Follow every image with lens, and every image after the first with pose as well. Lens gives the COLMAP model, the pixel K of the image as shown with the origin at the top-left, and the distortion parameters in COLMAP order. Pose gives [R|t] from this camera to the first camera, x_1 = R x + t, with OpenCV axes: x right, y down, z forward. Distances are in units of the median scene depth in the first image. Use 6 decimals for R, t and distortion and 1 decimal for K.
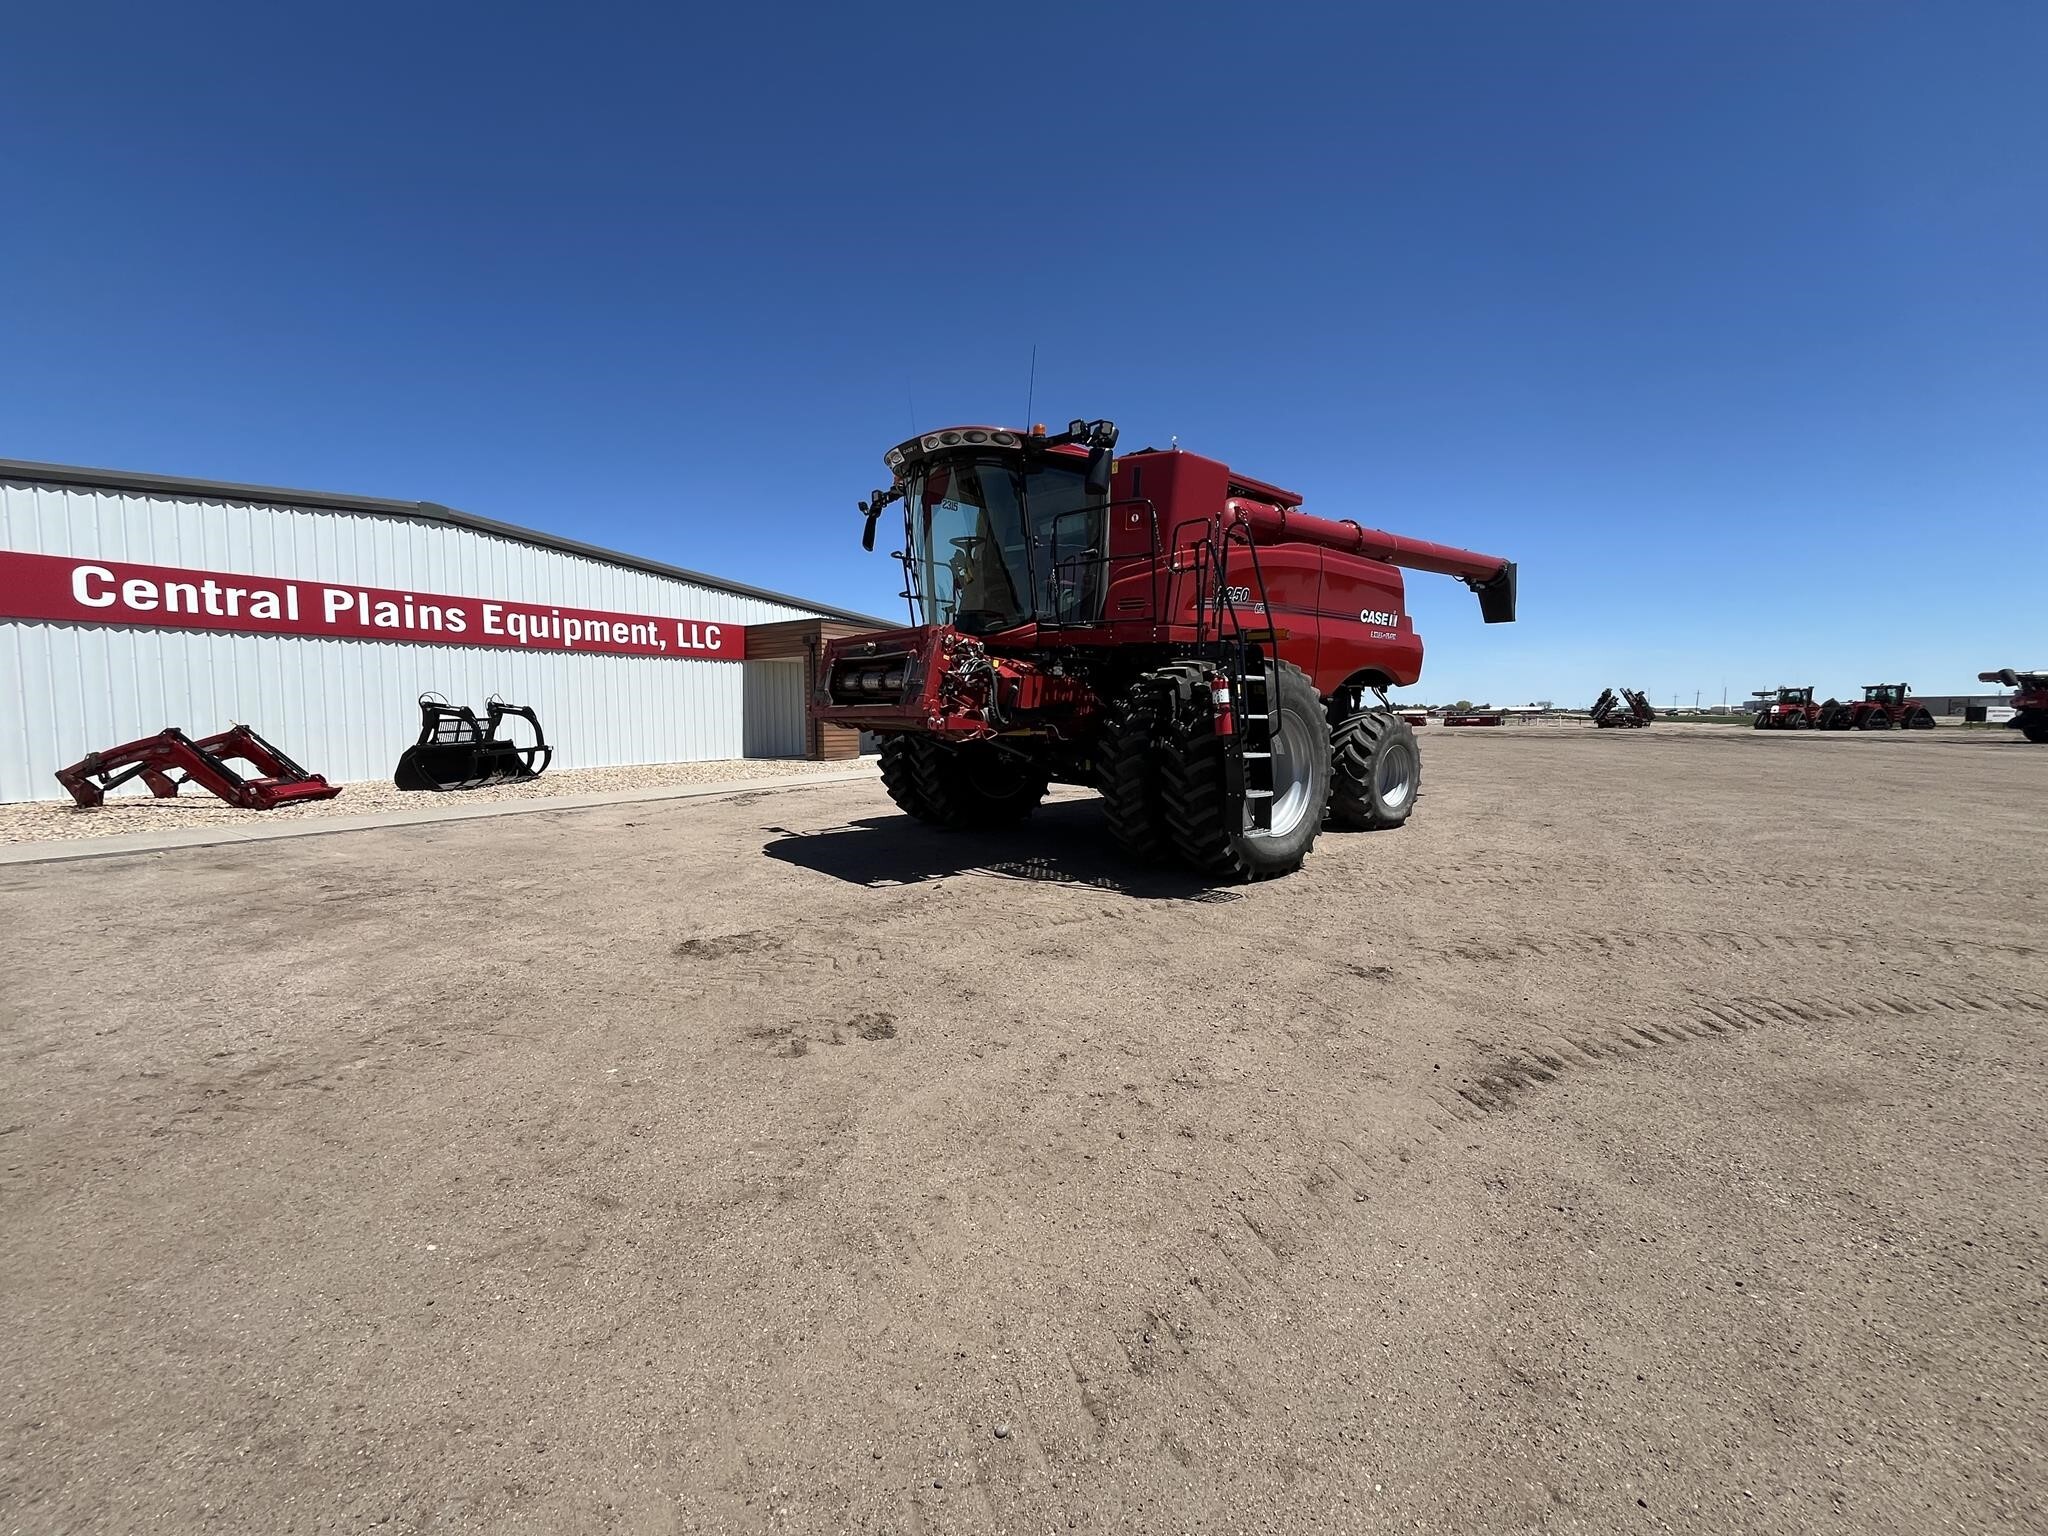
lens RADIAL K [[826.6, 0, 1020.0], [0, 826.6, 767.3], [0, 0, 1]] dist [-0.002273, -0.000117]
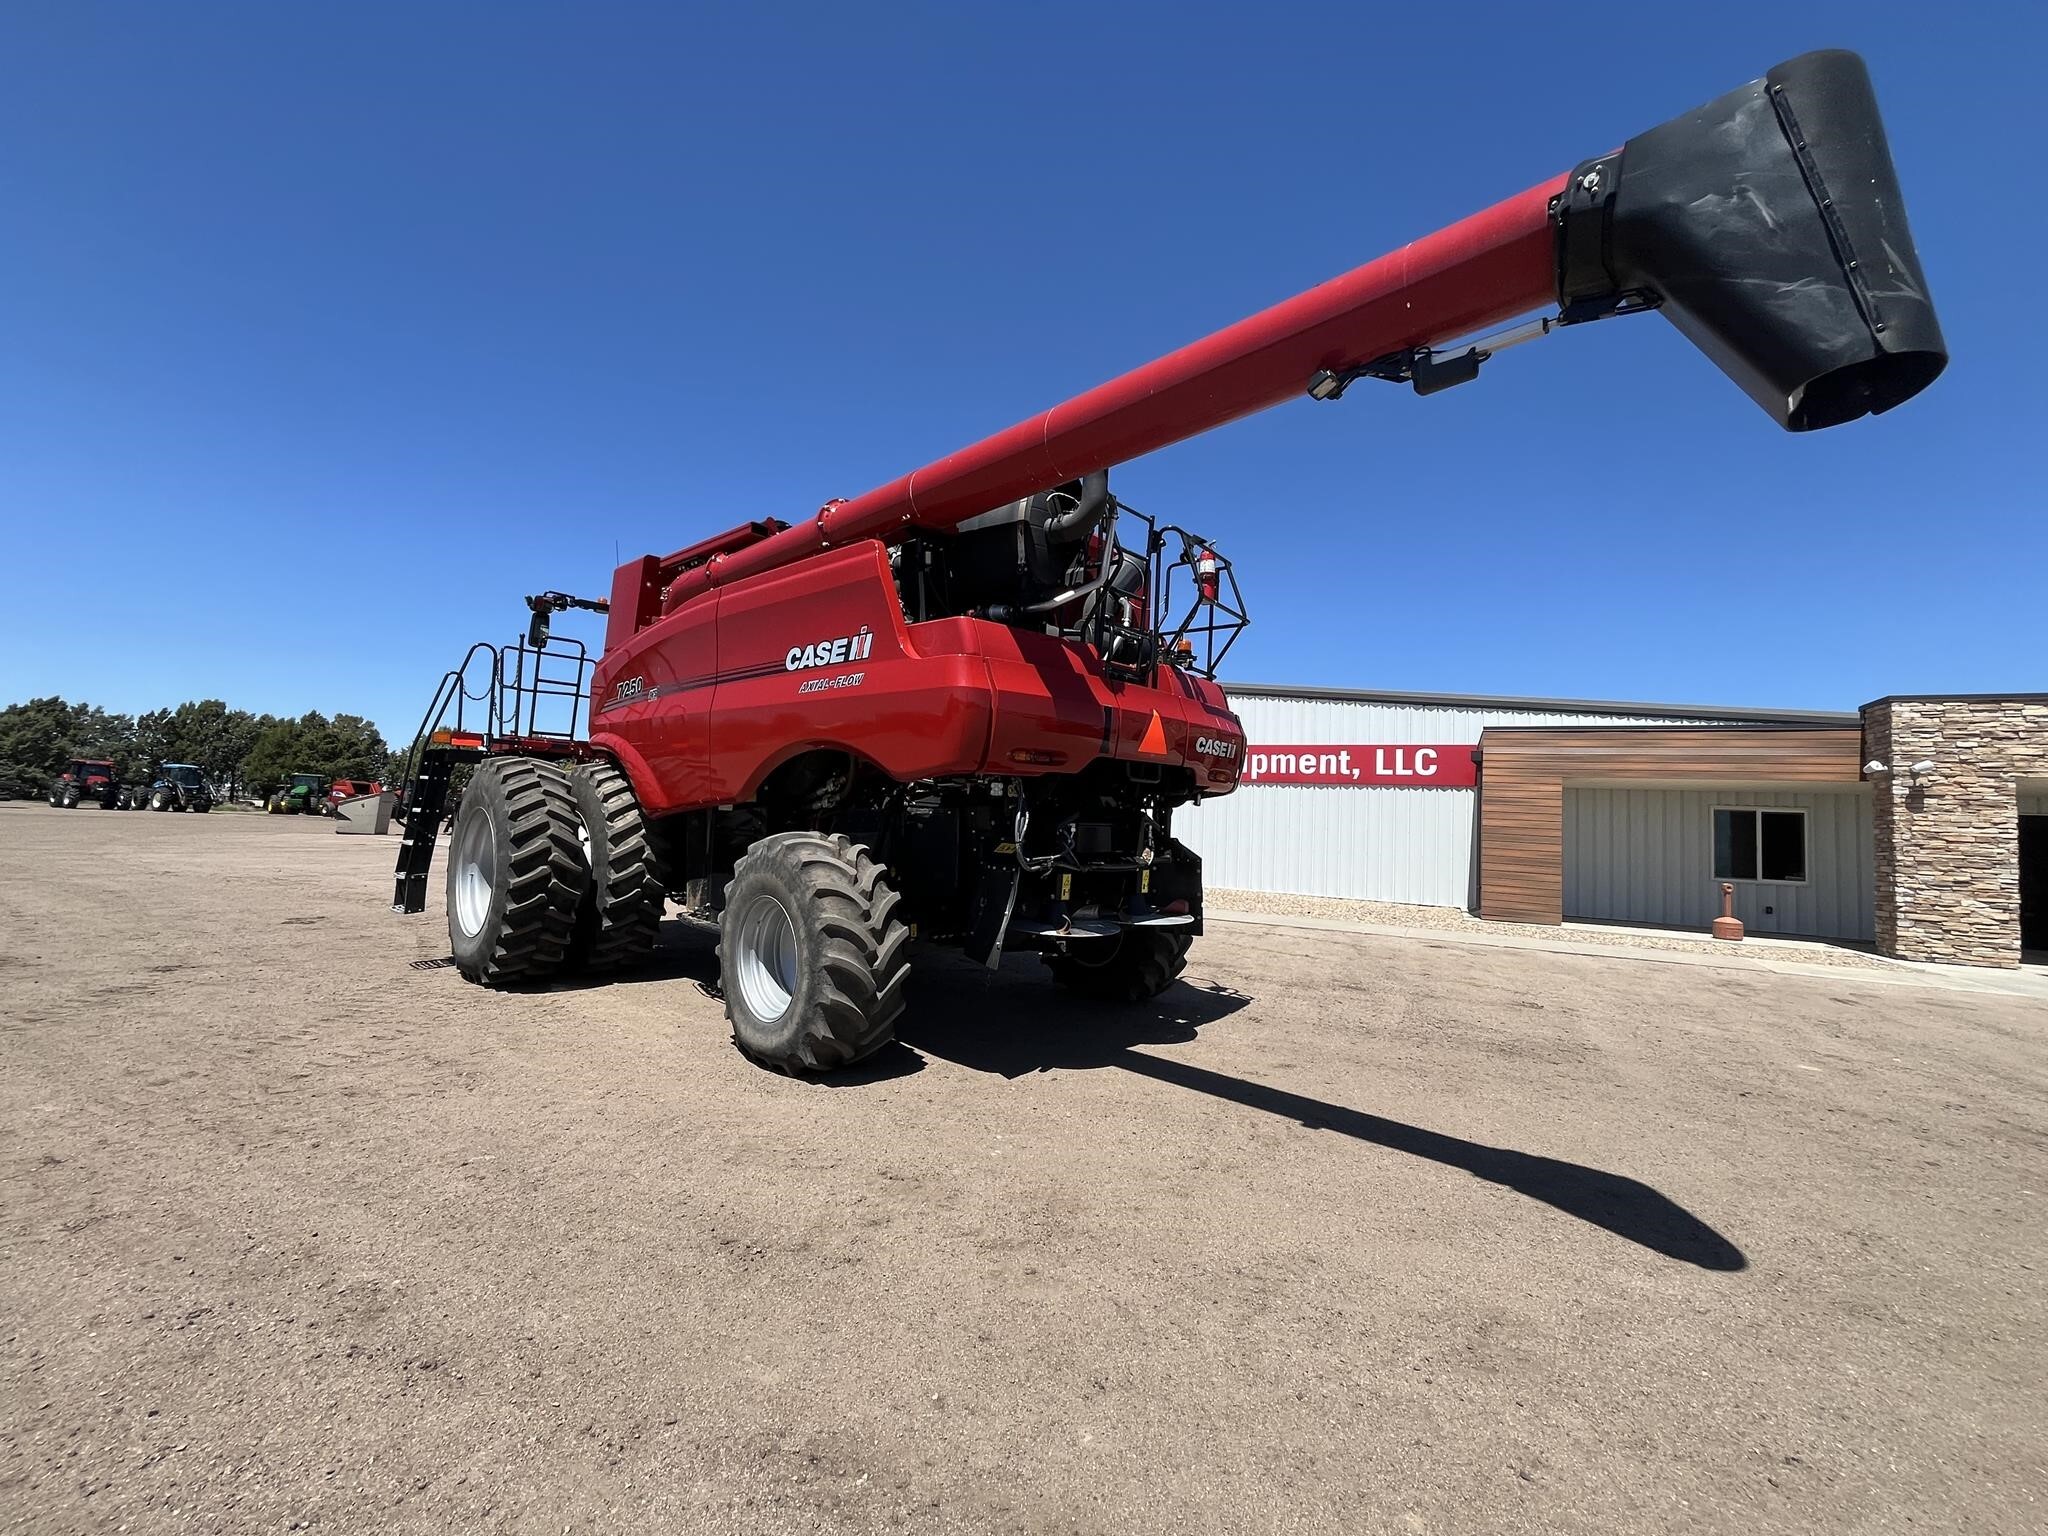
lens RADIAL K [[826.6, 0, 1018.9], [0, 826.6, 768.7], [0, 0, 1]] dist [-0.002273, -0.000117]
pose [[0.101869, -0.058777, -0.993060, 0.613062], [-0.116332, 0.990700, -0.070570, -0.053863], [0.987972, 0.122714, 0.094084, 0.686500]]
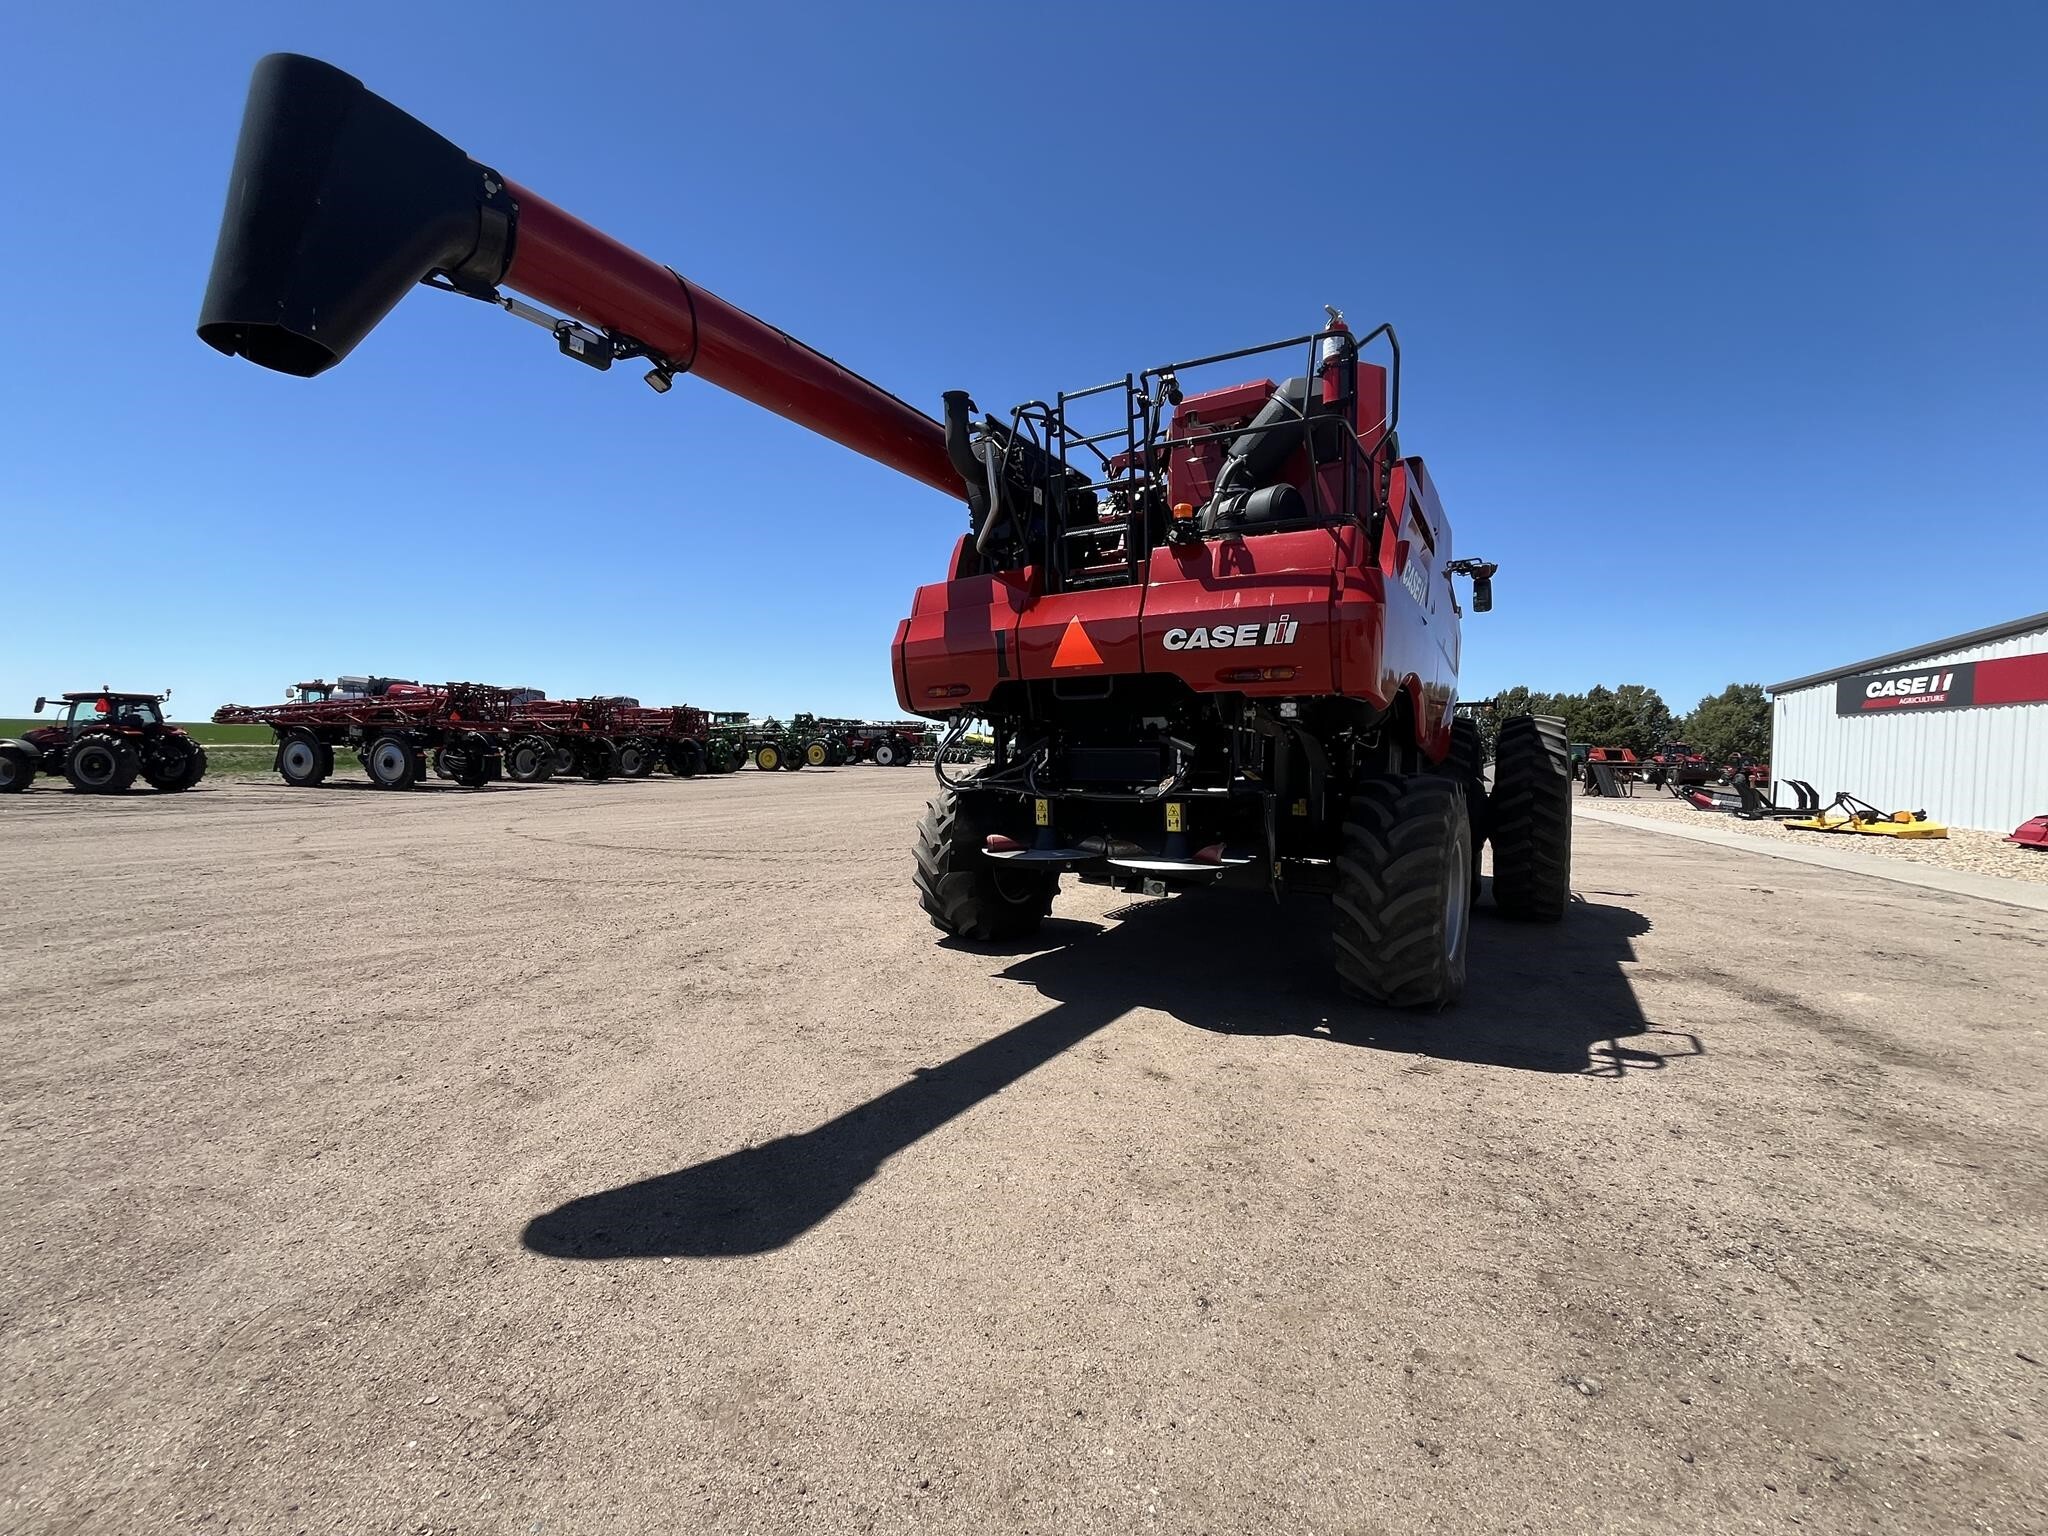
lens RADIAL K [[826.6, 0, 1019.8], [0, 826.6, 764.4], [0, 0, 1]] dist [-0.002273, -0.000117]
pose [[-0.958932, -0.007713, -0.283530, 0.385077], [-0.033410, 0.995742, 0.085911, -0.080123], [0.281660, 0.091856, -0.955107, 1.057895]]
